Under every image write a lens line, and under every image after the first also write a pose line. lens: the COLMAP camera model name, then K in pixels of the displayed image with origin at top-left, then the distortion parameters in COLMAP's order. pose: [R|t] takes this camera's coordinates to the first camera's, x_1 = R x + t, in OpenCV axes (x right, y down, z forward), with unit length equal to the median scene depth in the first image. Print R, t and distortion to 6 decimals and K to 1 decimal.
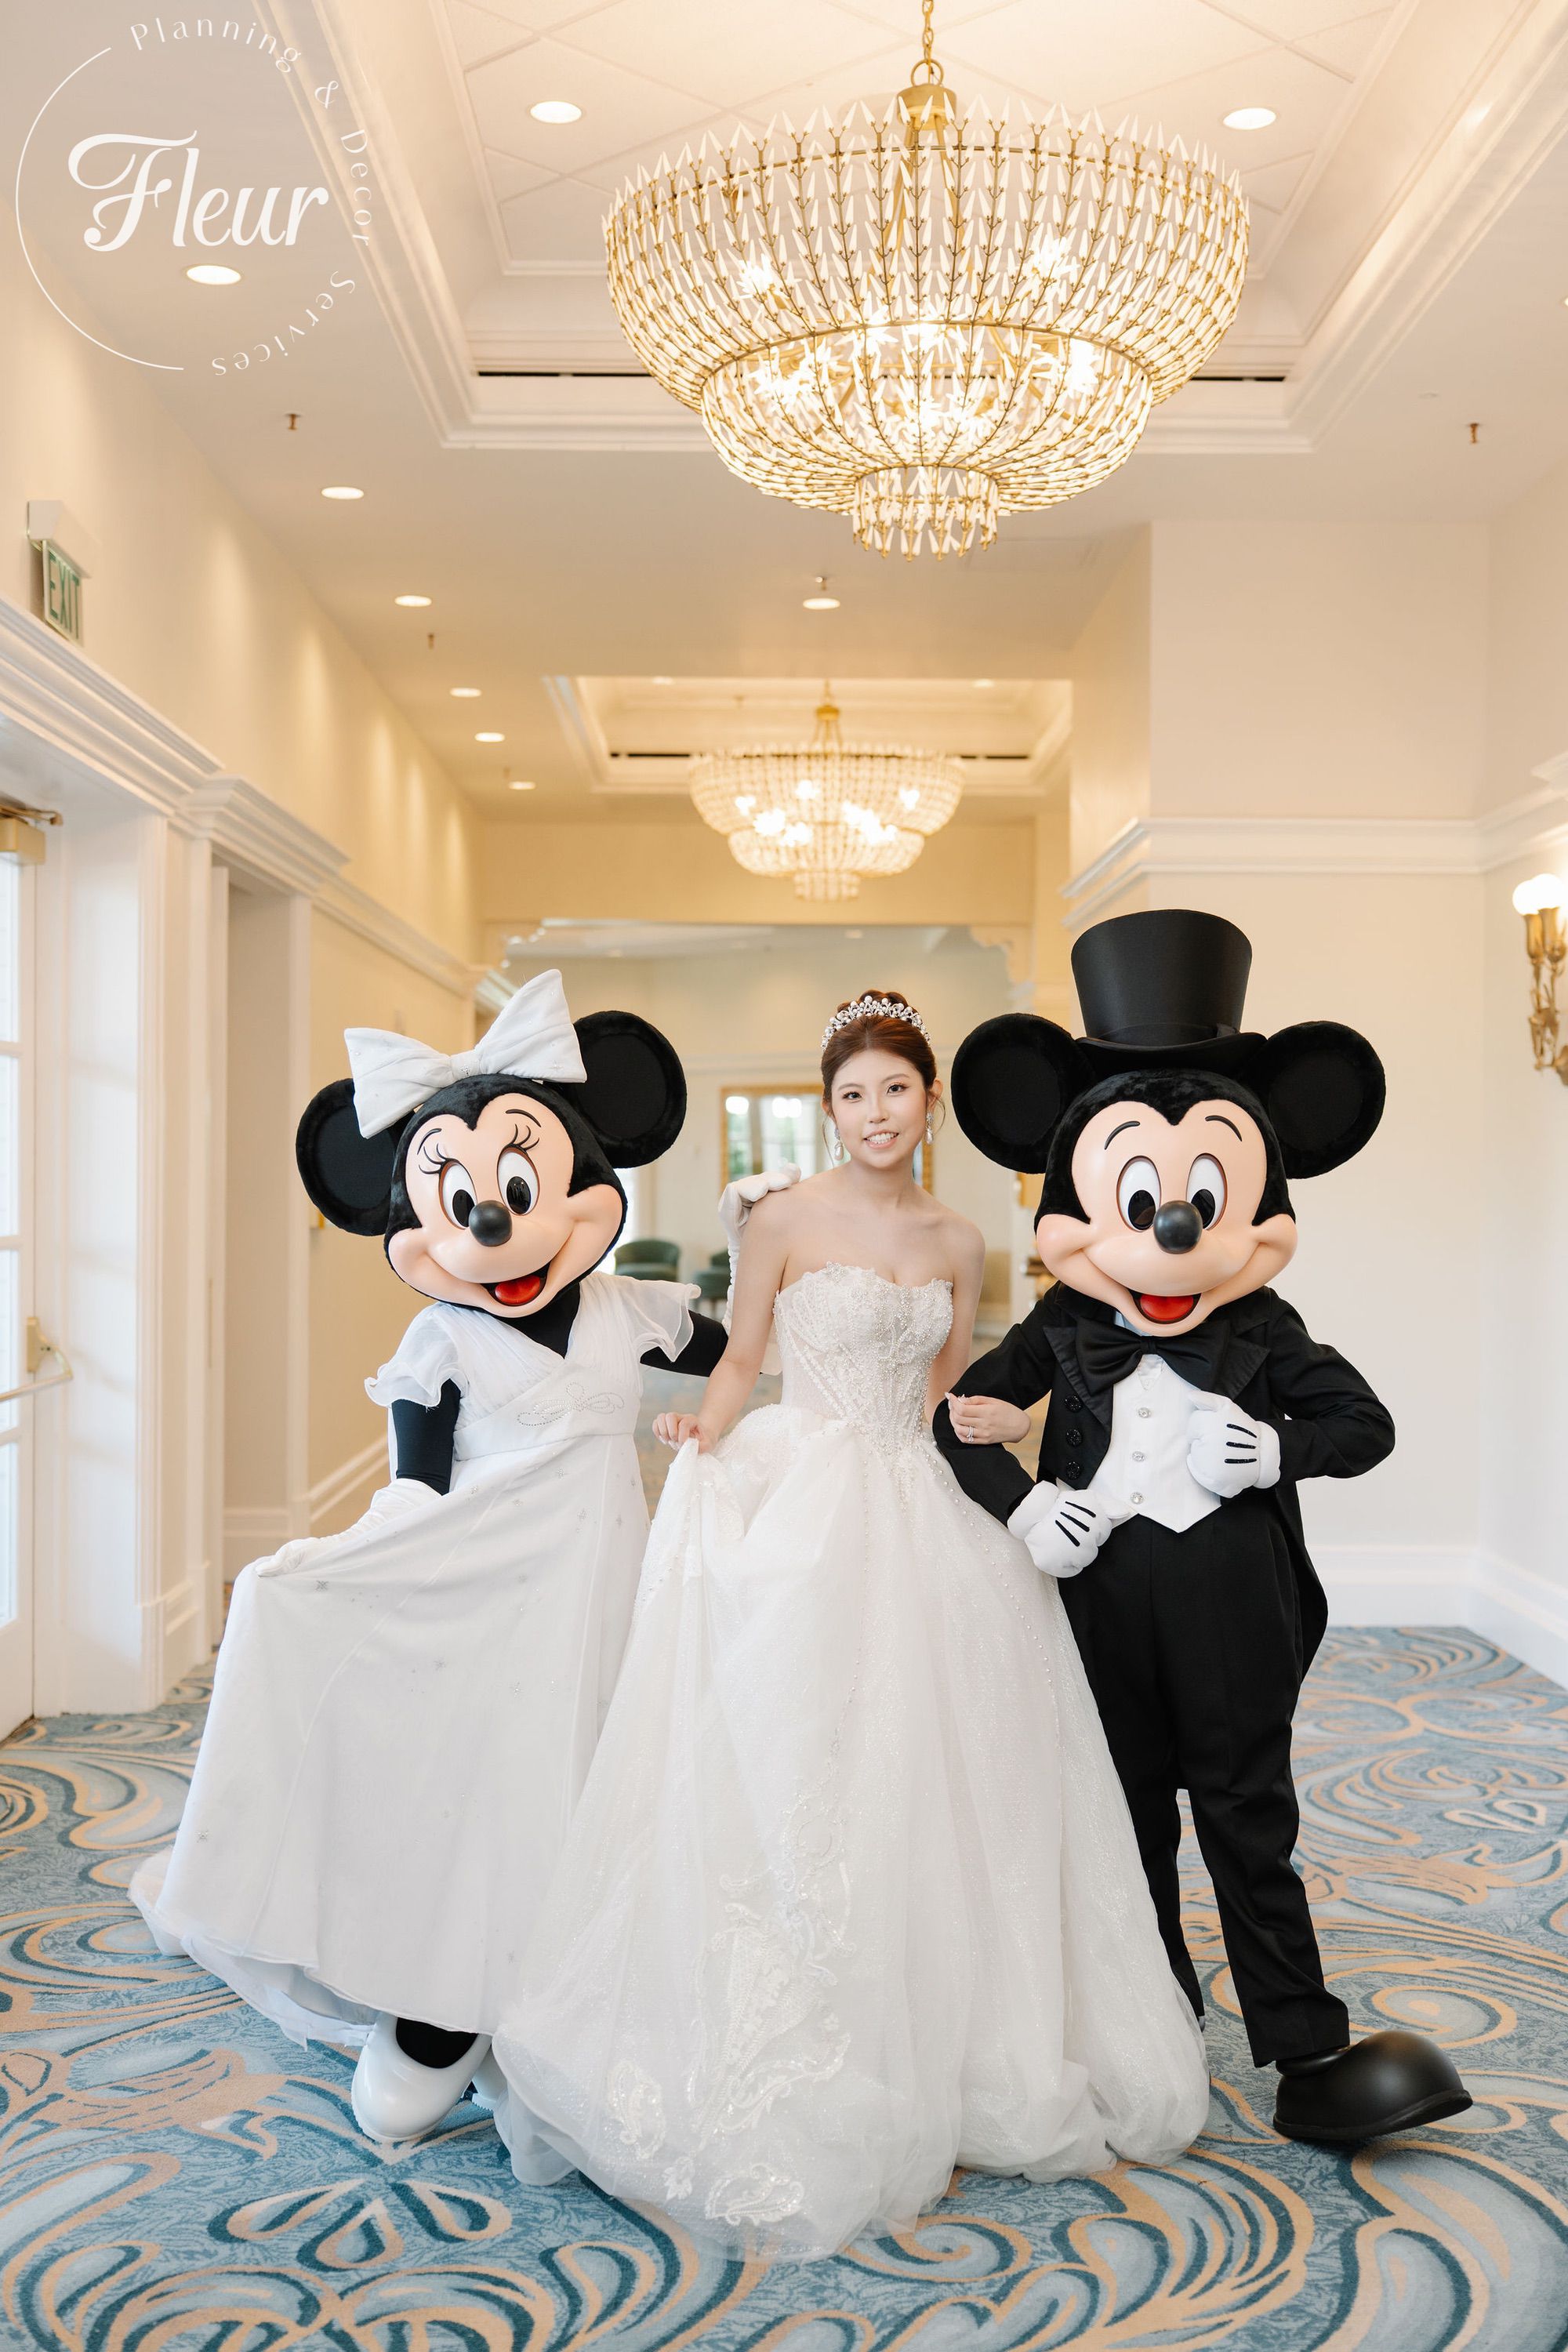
lens RADIAL K [[2855.1, 0, 746.8], [0, 2855.1, 1183.2], [0, 0, 1]] dist [-0.006629, 0.017576]
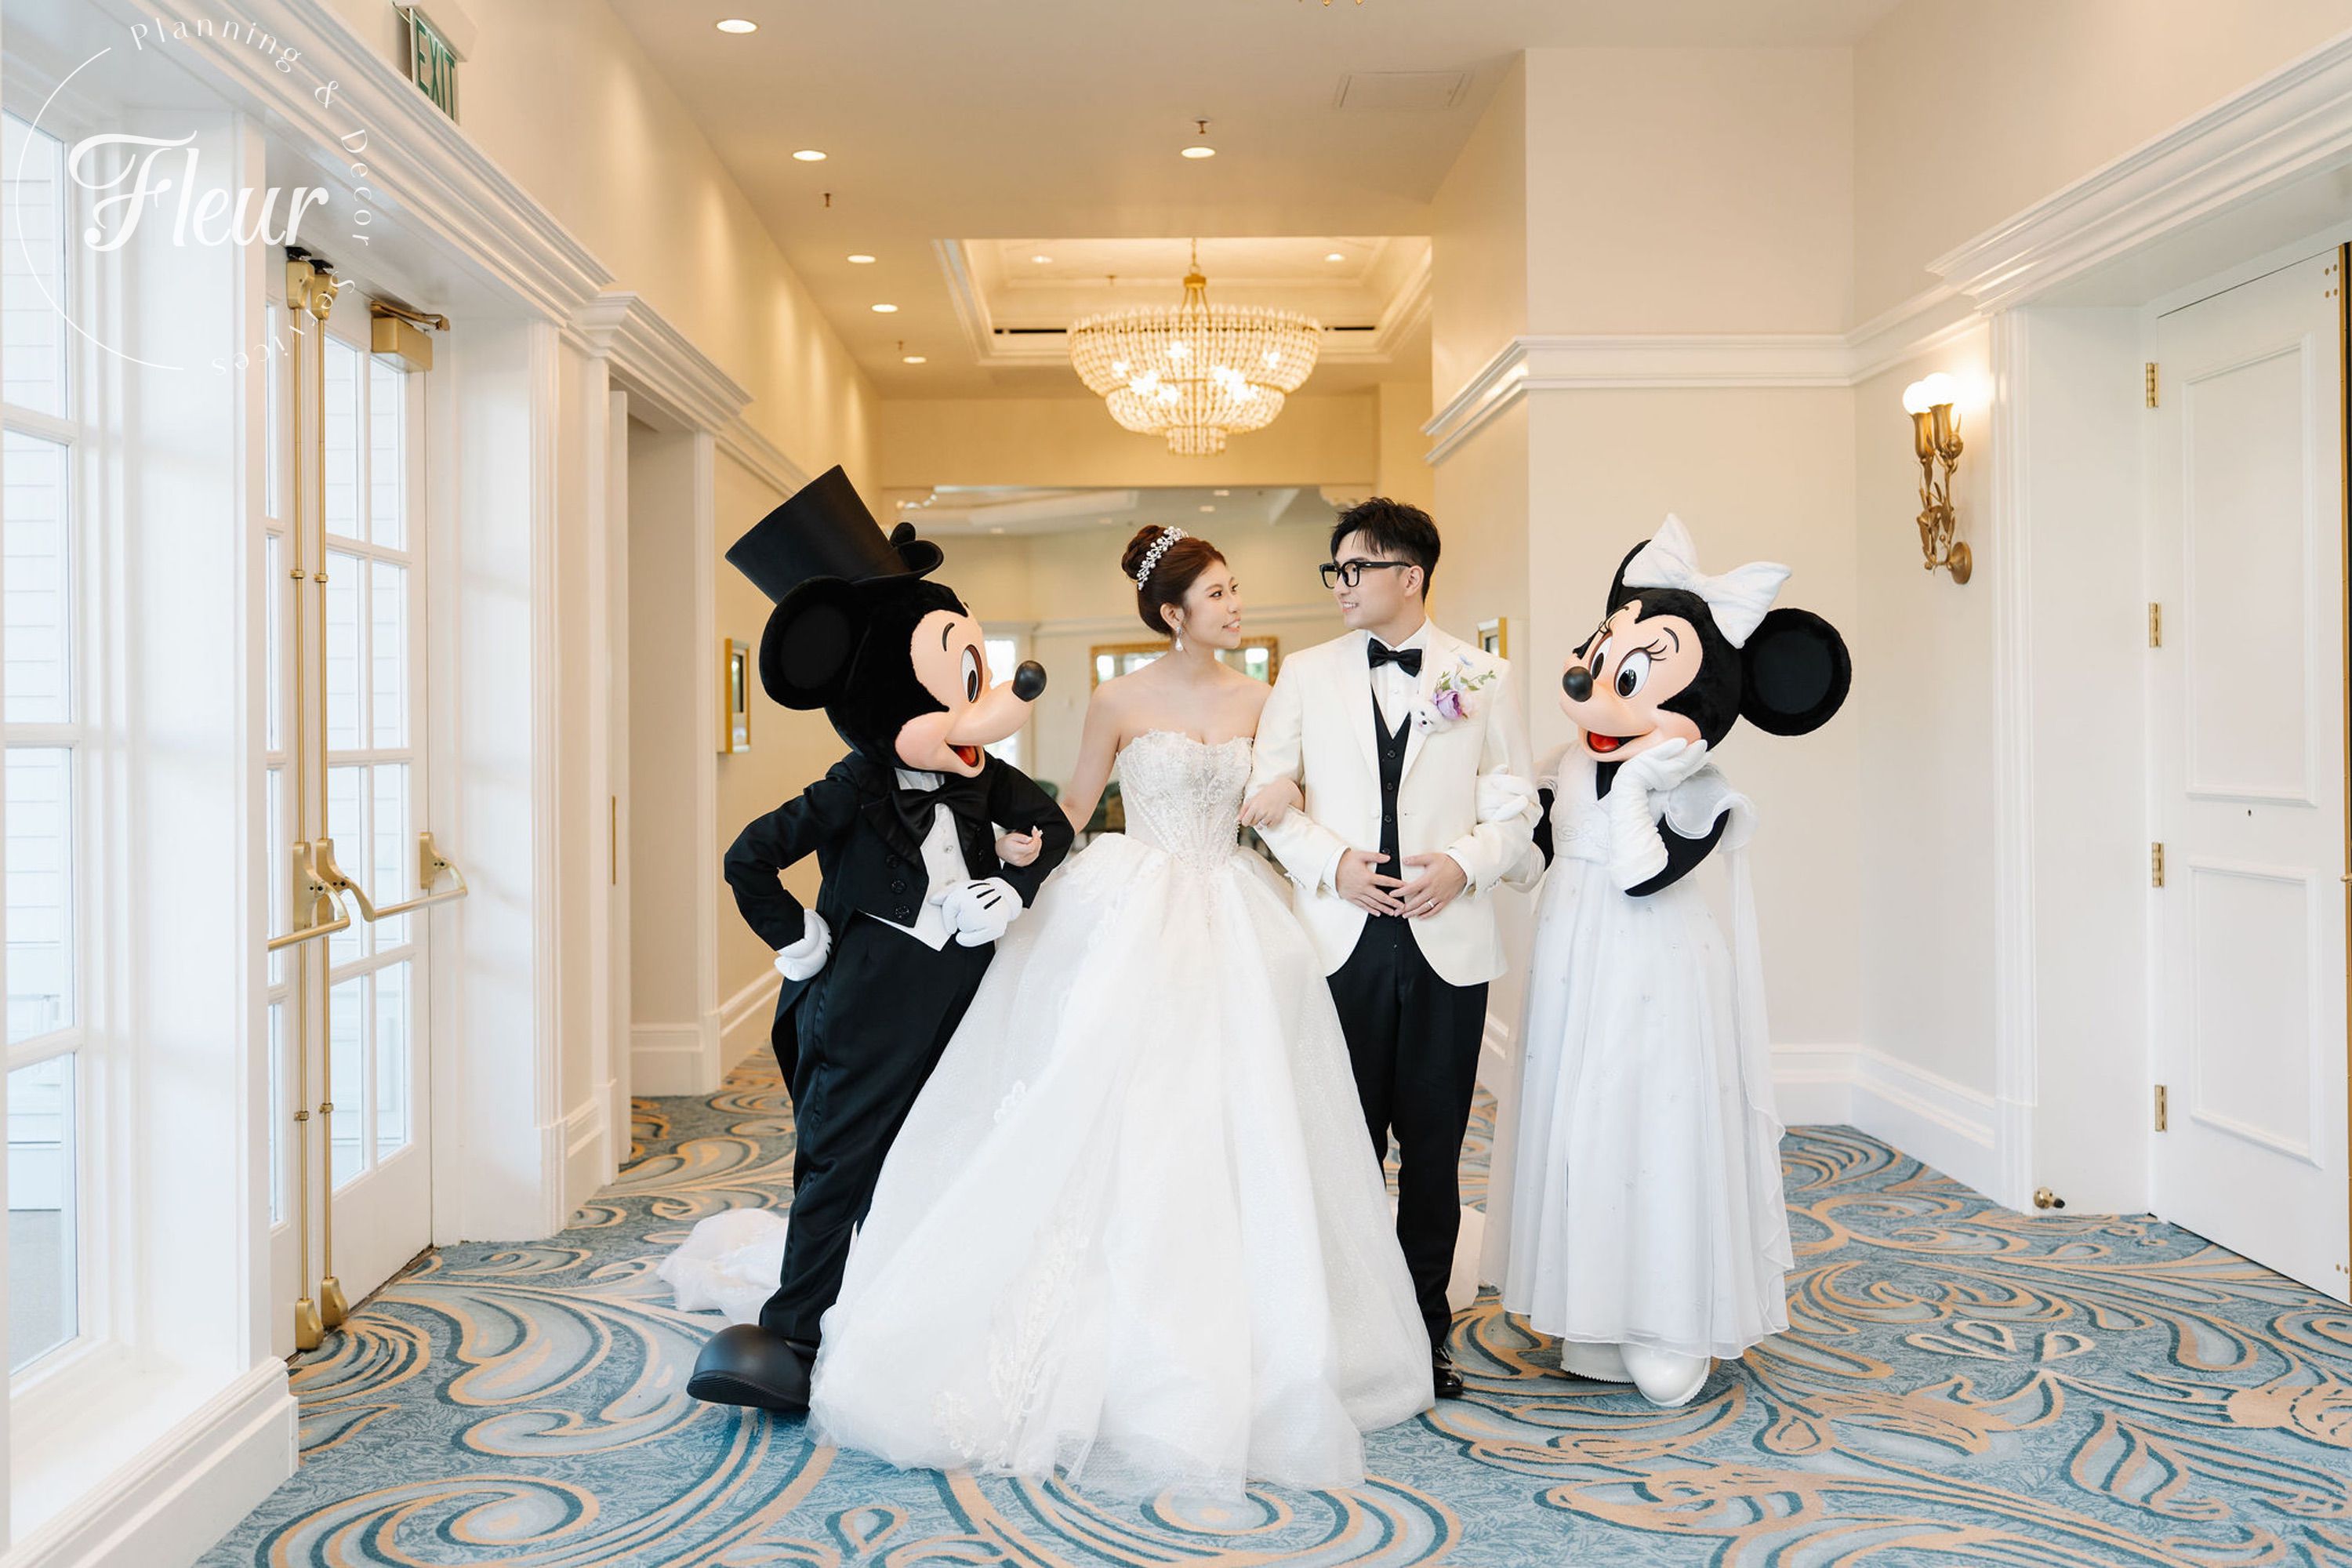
lens RADIAL K [[2277.0, 0, 1103.1], [0, 2277.0, 720.3], [0, 0, 1]] dist [0.000766, -0.010498]
pose [[0.999891, -0.014384, 0.003240, -0.018975], [0.014418, 0.999839, -0.010641, 0.017737], [-0.003086, 0.010686, 0.999938, 0.215700]]
